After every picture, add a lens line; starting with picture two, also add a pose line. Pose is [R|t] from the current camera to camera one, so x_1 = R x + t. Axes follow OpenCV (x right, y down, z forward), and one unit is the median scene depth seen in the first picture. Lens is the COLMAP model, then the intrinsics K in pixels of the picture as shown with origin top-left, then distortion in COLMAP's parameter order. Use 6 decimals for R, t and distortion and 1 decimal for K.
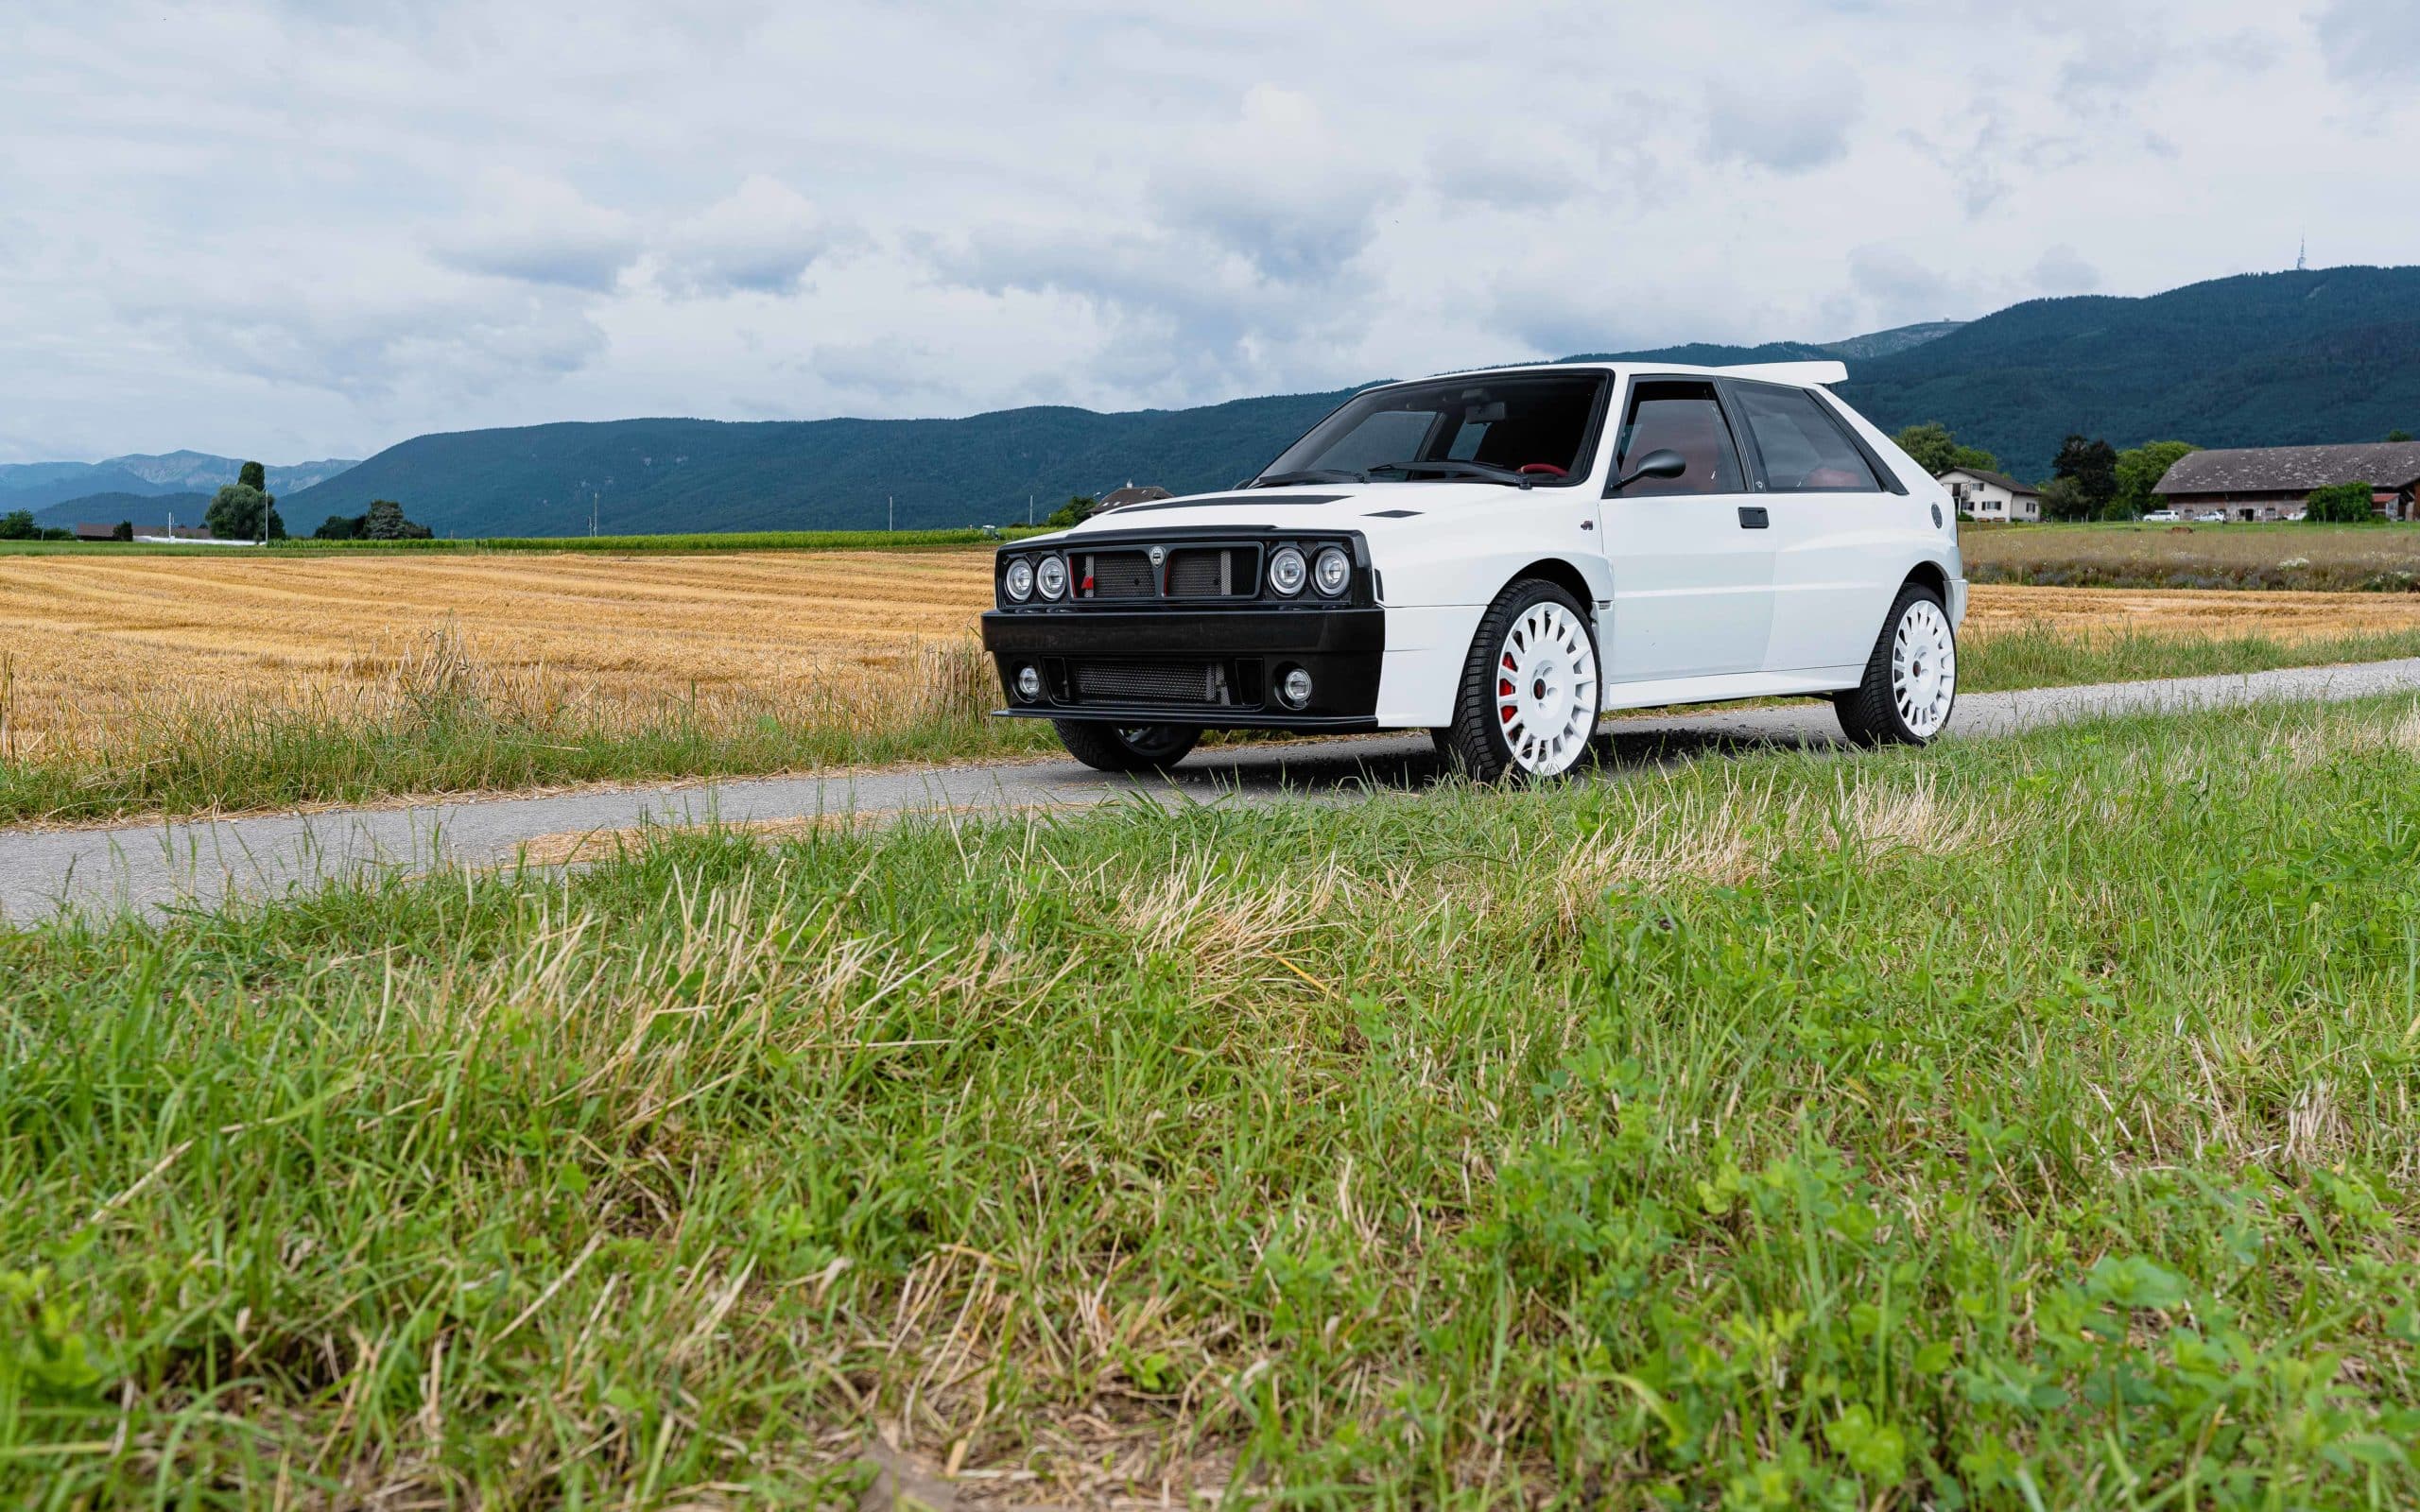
lens RADIAL K [[2287.4, 0, 1215.0], [0, 2287.4, 749.6], [0, 0, 1]] dist [0.083025, 0.000000]
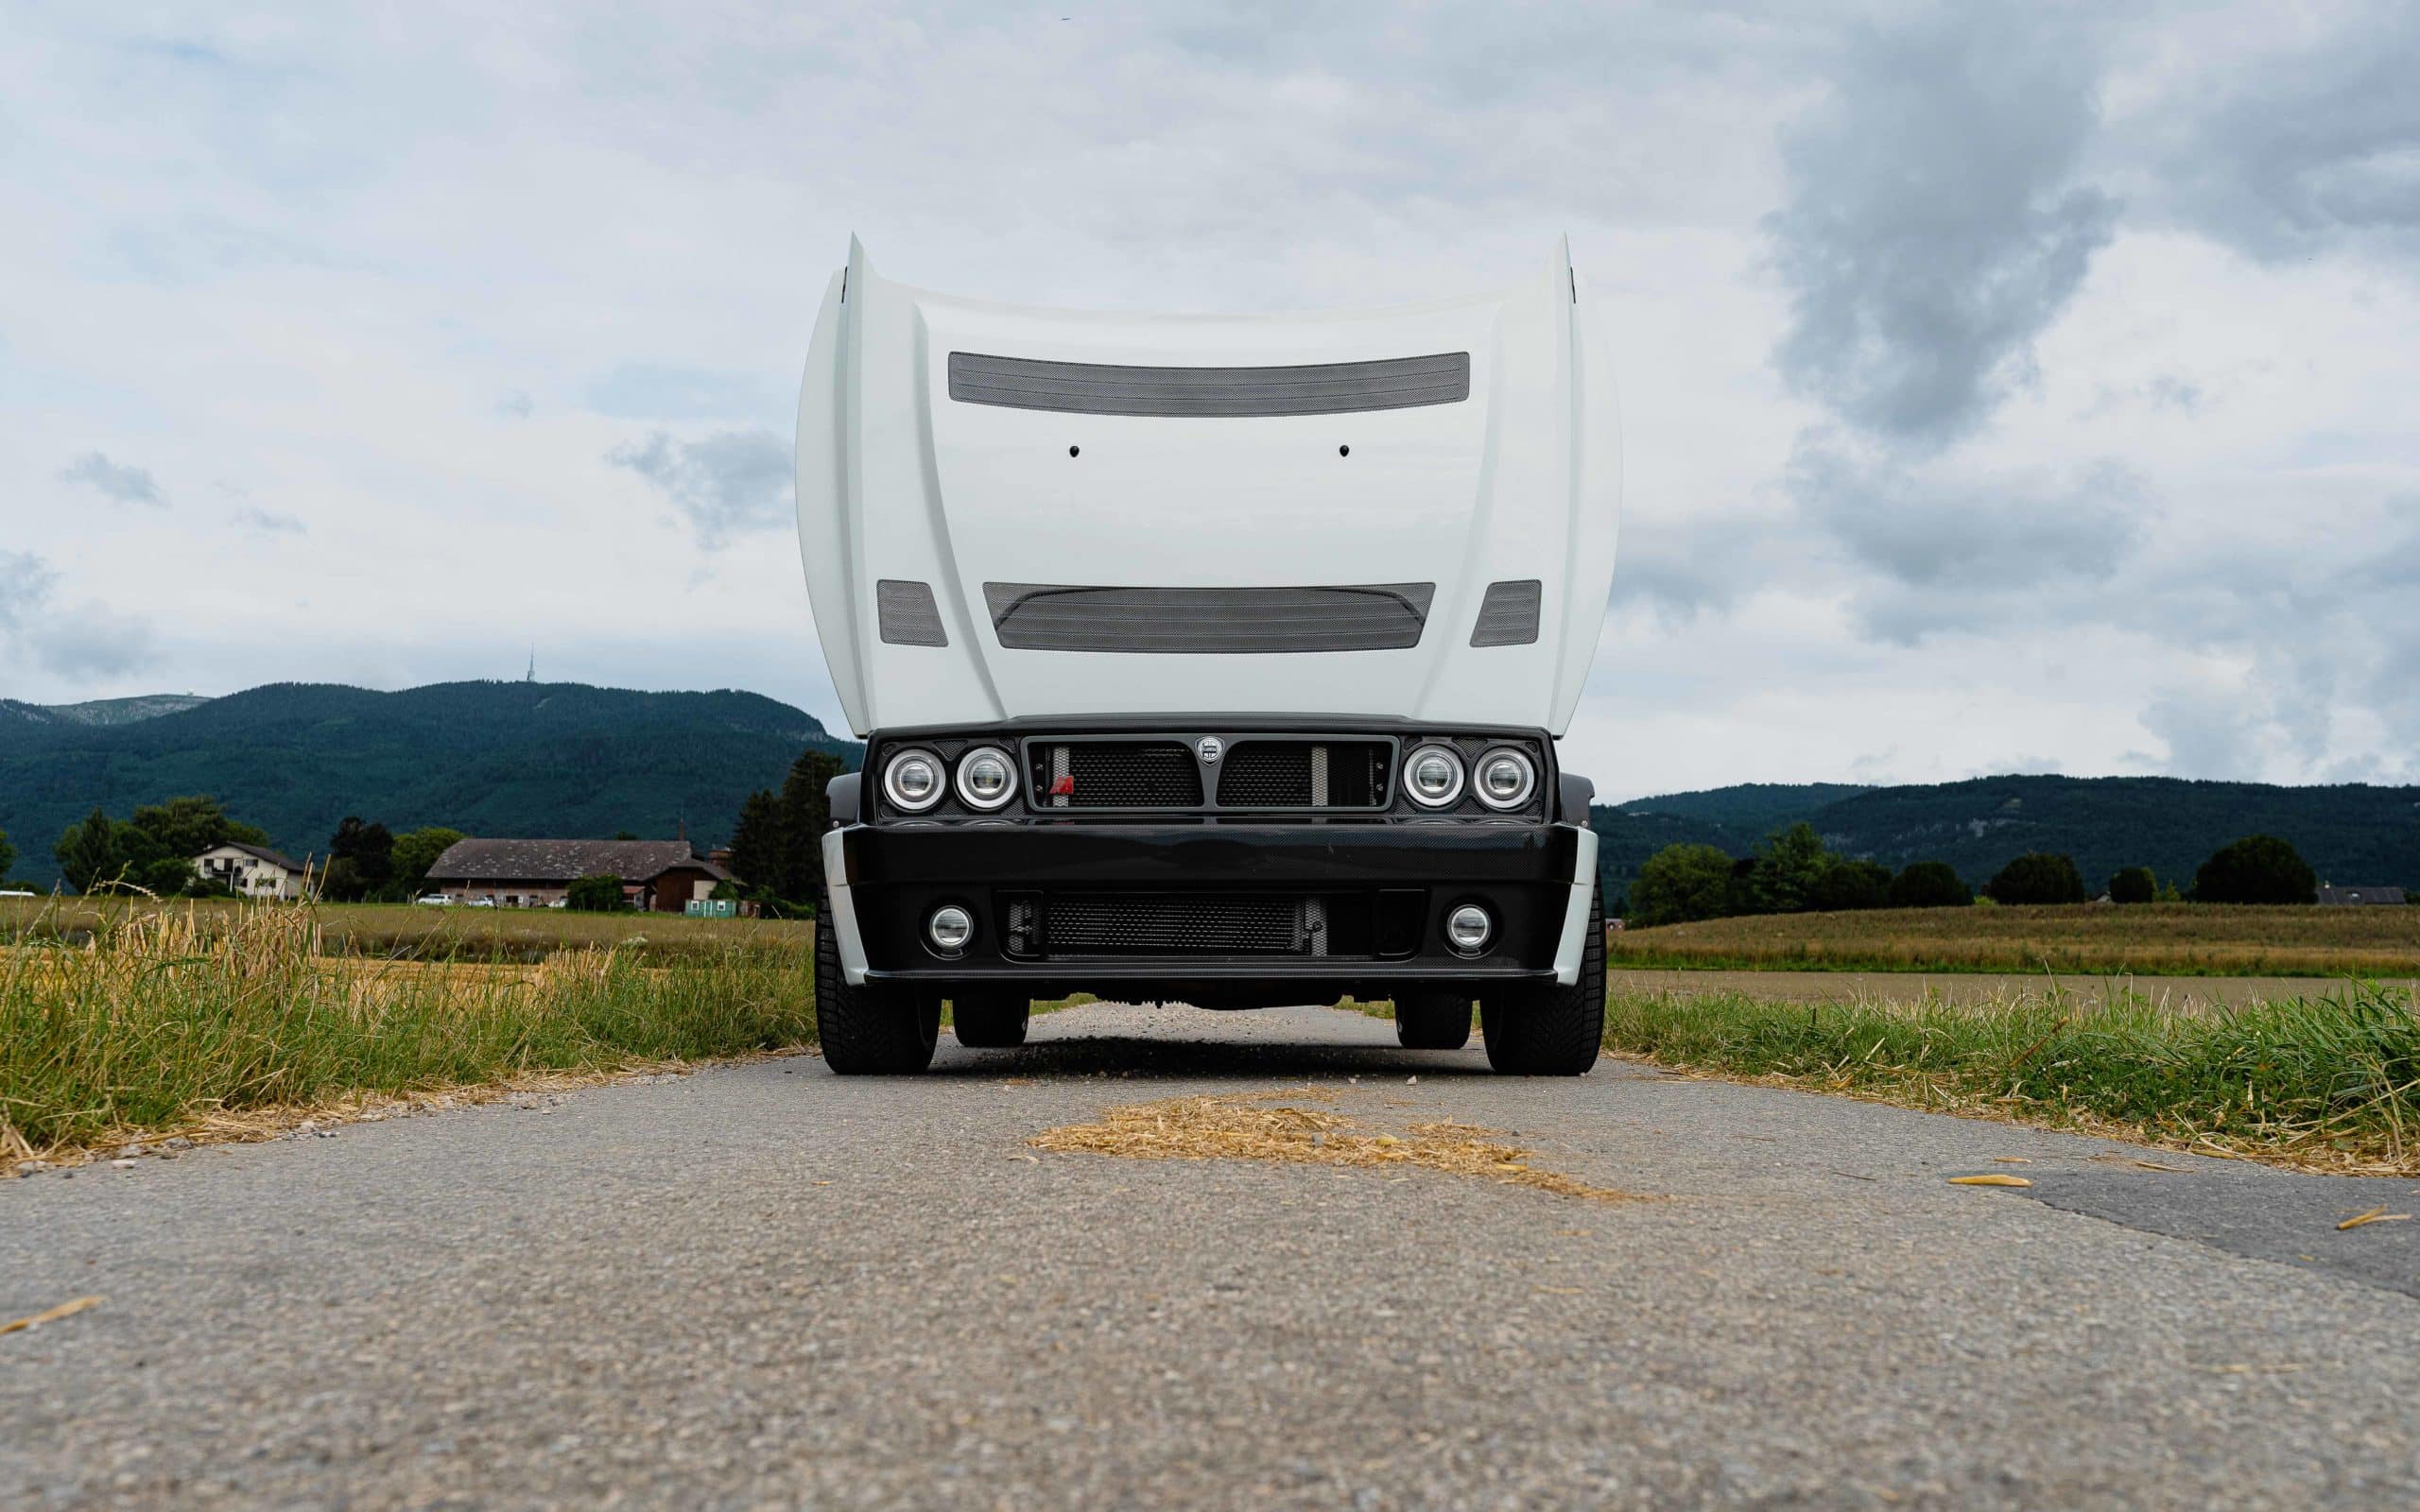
lens RADIAL K [[2287.4, 0, 1198.9], [0, 2287.4, 764.4], [0, 0, 1]] dist [0.083025, 0.000000]
pose [[0.750999, 0.071375, 0.656434, -0.401104], [0.033594, 0.988723, -0.145939, 0.019520], [-0.659448, 0.131653, 0.740132, 0.381143]]
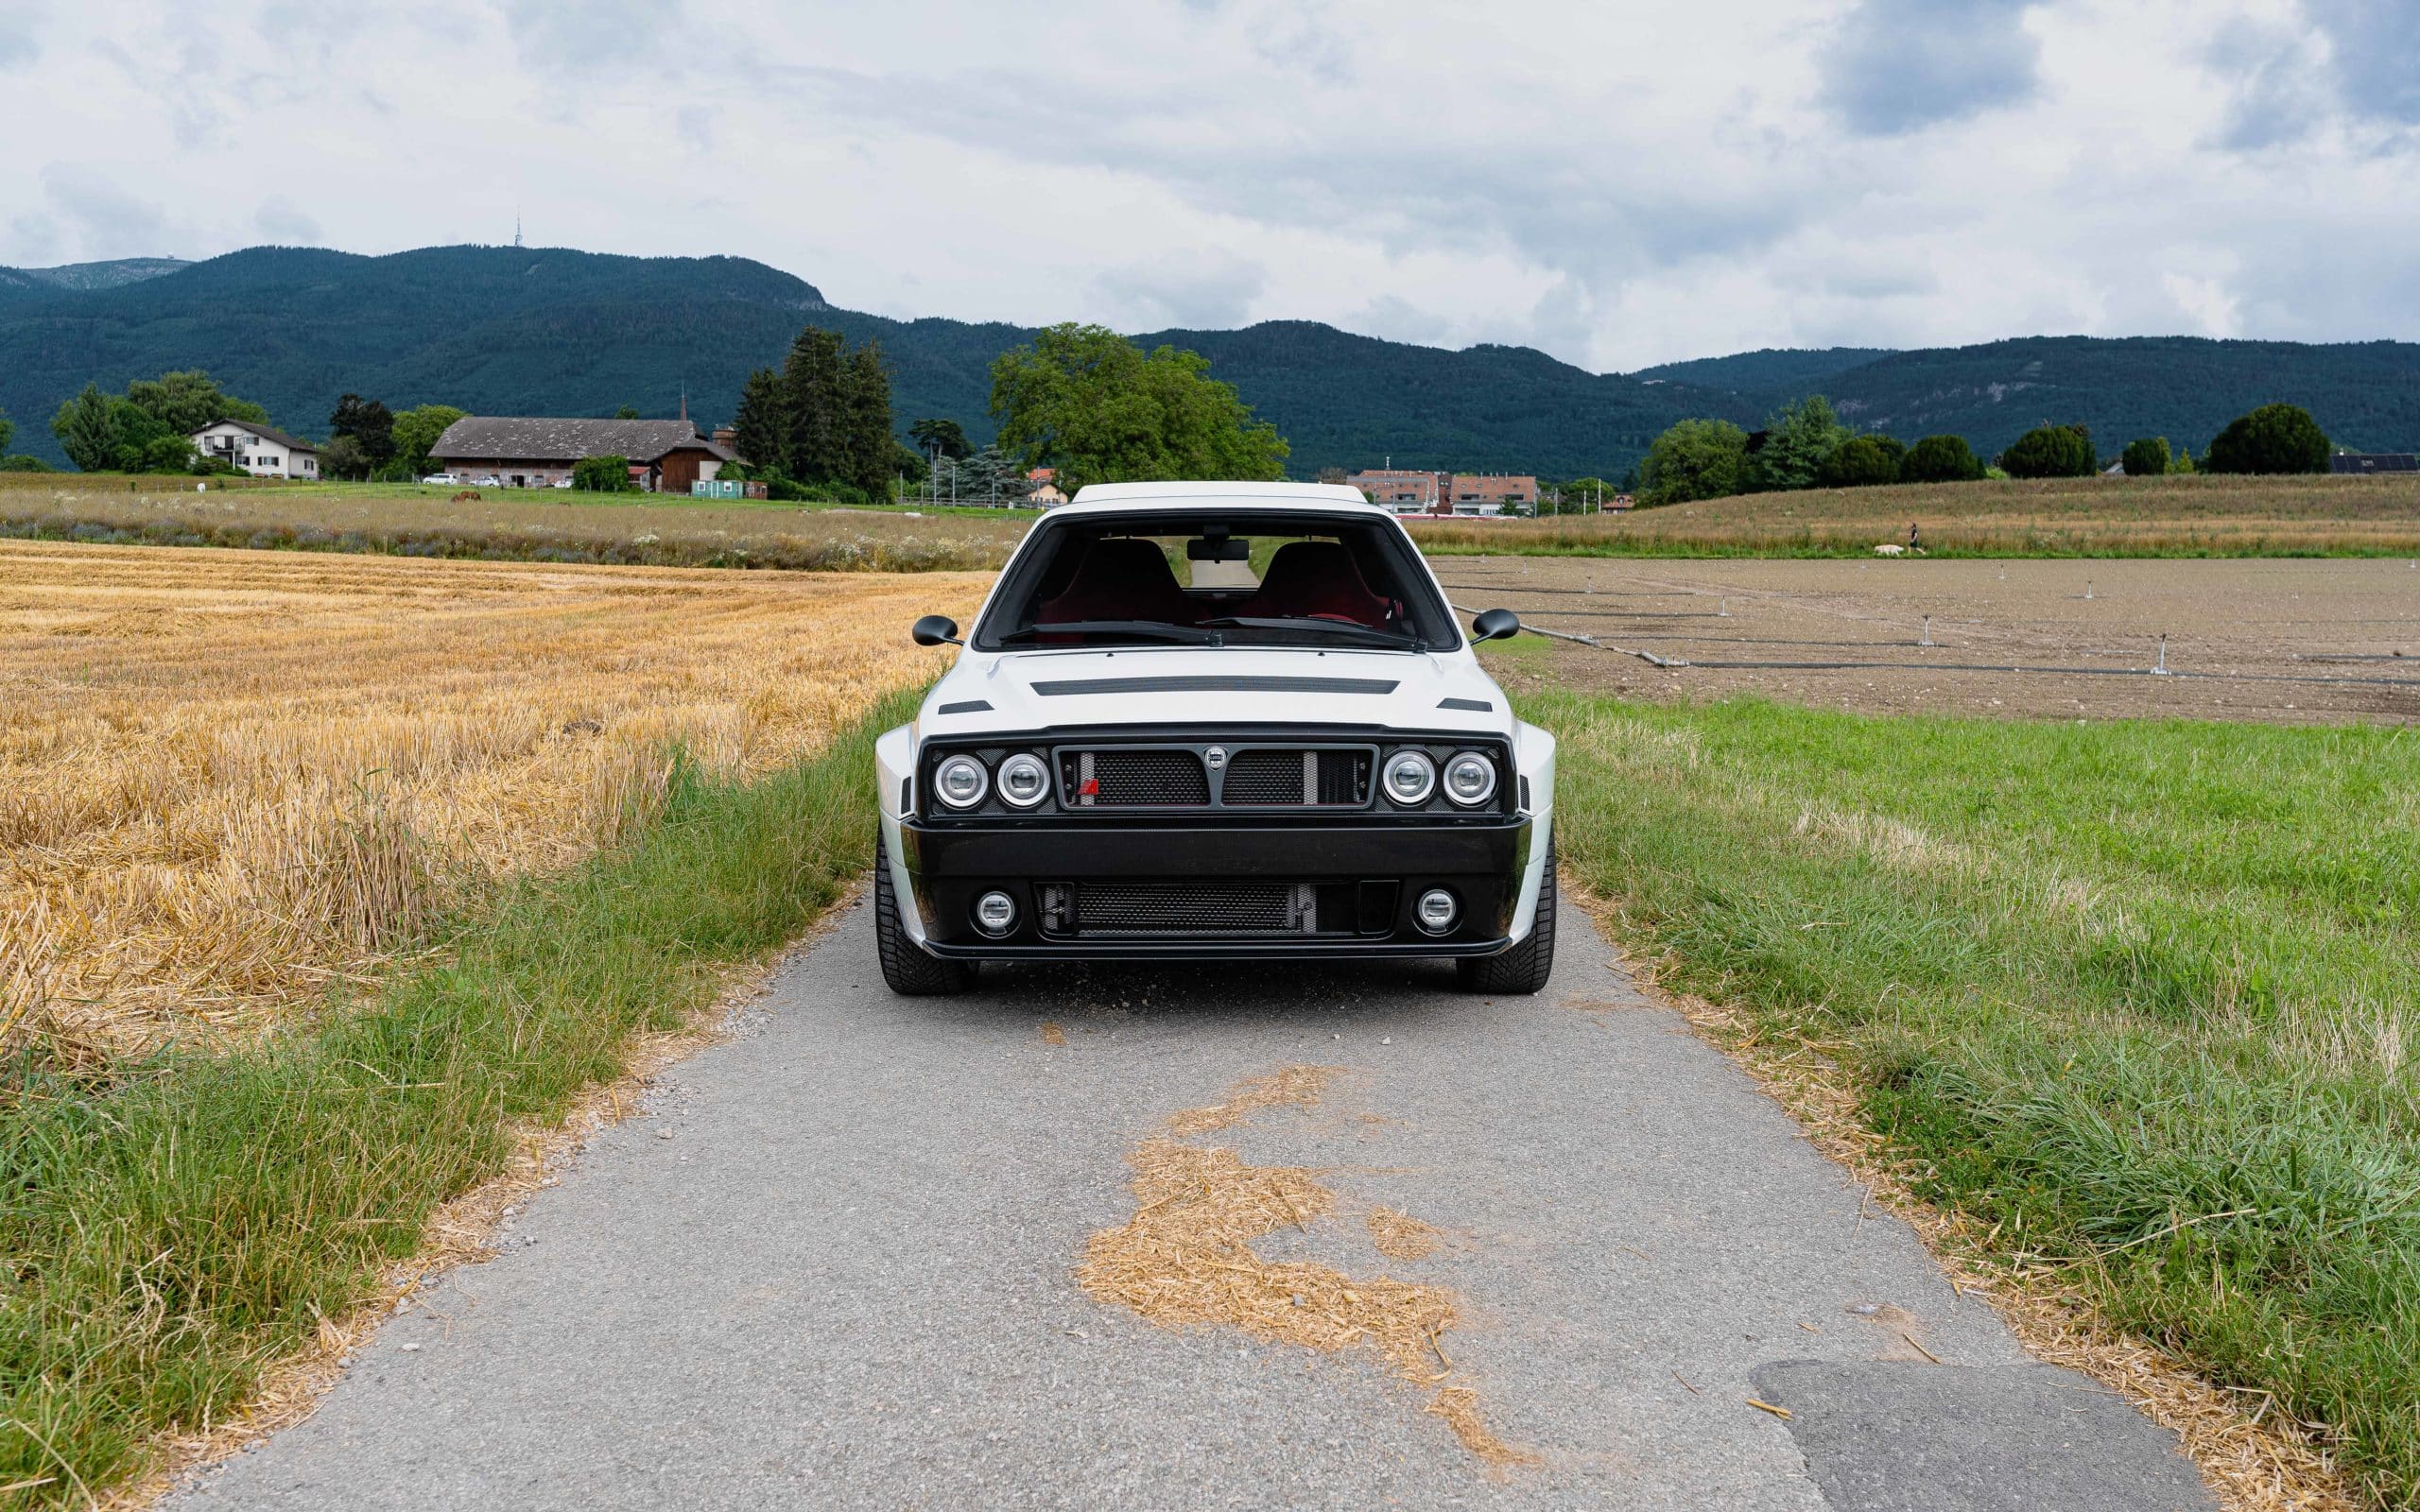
lens RADIAL K [[2287.4, 0, 1206.9], [0, 2287.4, 767.7], [0, 0, 1]] dist [0.083025, 0.000000]
pose [[0.751216, -0.056325, 0.657649, -0.462424], [0.038349, 0.998394, 0.041704, -0.093248], [-0.658941, -0.006109, 0.752169, 0.304502]]
